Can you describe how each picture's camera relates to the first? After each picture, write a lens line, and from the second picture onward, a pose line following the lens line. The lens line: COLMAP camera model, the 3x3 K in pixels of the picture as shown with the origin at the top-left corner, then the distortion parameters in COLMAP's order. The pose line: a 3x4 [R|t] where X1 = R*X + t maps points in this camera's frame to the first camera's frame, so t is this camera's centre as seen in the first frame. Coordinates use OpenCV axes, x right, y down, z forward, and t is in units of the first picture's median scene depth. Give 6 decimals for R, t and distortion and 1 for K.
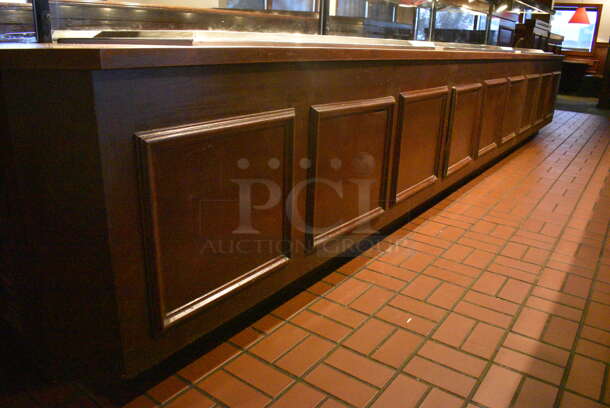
lens RADIAL K [[471.2, 0, 305.0], [0, 471.2, 204.0], [0, 0, 1]] dist [-0.087348, 0.003240]
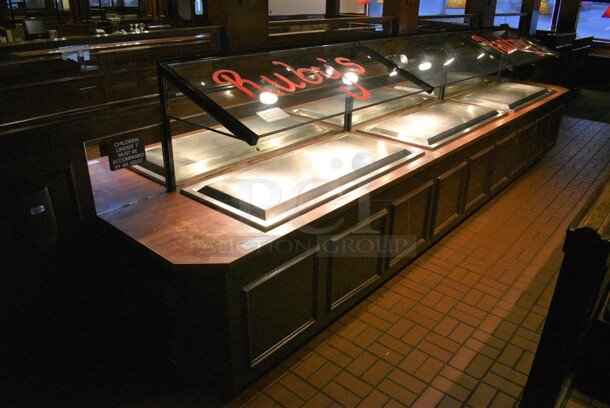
lens RADIAL K [[471.2, 0, 305.0], [0, 471.2, 204.0], [0, 0, 1]] dist [-0.087348, 0.003240]
pose [[0.996300, 0.022496, -0.082947, 0.056386], [-0.014447, 0.995239, 0.096392, -0.452498], [0.084721, -0.094837, 0.991881, -0.647751]]
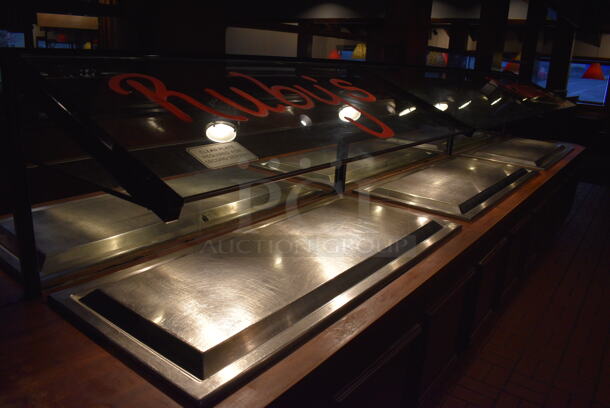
lens RADIAL K [[471.2, 0, 305.0], [0, 471.2, 204.0], [0, 0, 1]] dist [-0.087348, 0.003240]
pose [[0.999598, 0.026197, -0.010863, -0.034731], [-0.026572, 0.998998, -0.036025, -0.489651], [0.009908, 0.036299, 0.999292, 0.093987]]
